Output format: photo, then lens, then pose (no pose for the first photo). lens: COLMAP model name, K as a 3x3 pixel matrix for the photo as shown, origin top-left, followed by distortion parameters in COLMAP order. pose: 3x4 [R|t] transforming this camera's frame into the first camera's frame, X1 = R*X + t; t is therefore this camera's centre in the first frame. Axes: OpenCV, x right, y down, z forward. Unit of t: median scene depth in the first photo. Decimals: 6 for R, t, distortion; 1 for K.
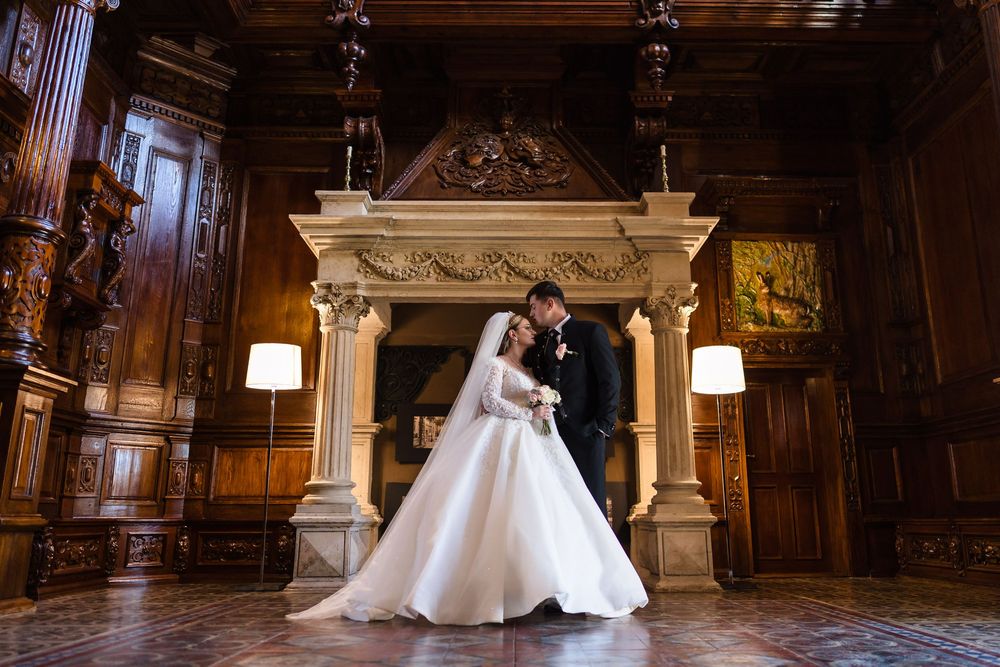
lens RADIAL K [[719.4, 0, 516.1], [0, 719.4, 343.2], [0, 0, 1]] dist [-0.004432, -0.000438]
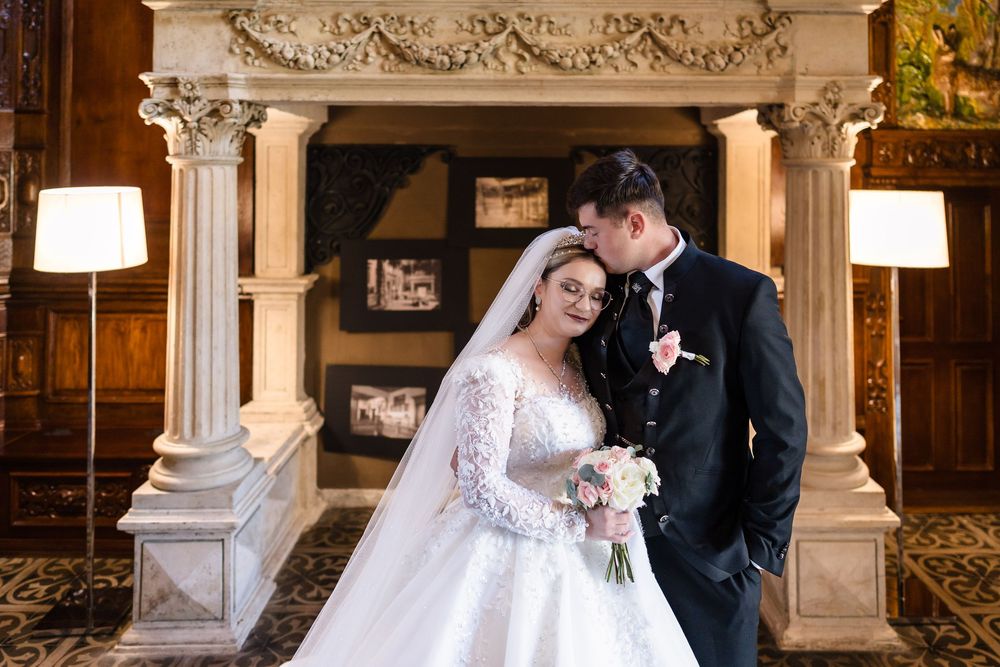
lens RADIAL K [[685.9, 0, 518.5], [0, 685.9, 139.4], [0, 0, 1]] dist [-0.000740, 0.001701]
pose [[0.999979, 0.002894, -0.005857, -0.008219], [-0.001819, 0.984403, 0.175921, -0.125275], [0.006275, -0.175907, 0.984387, 0.500935]]
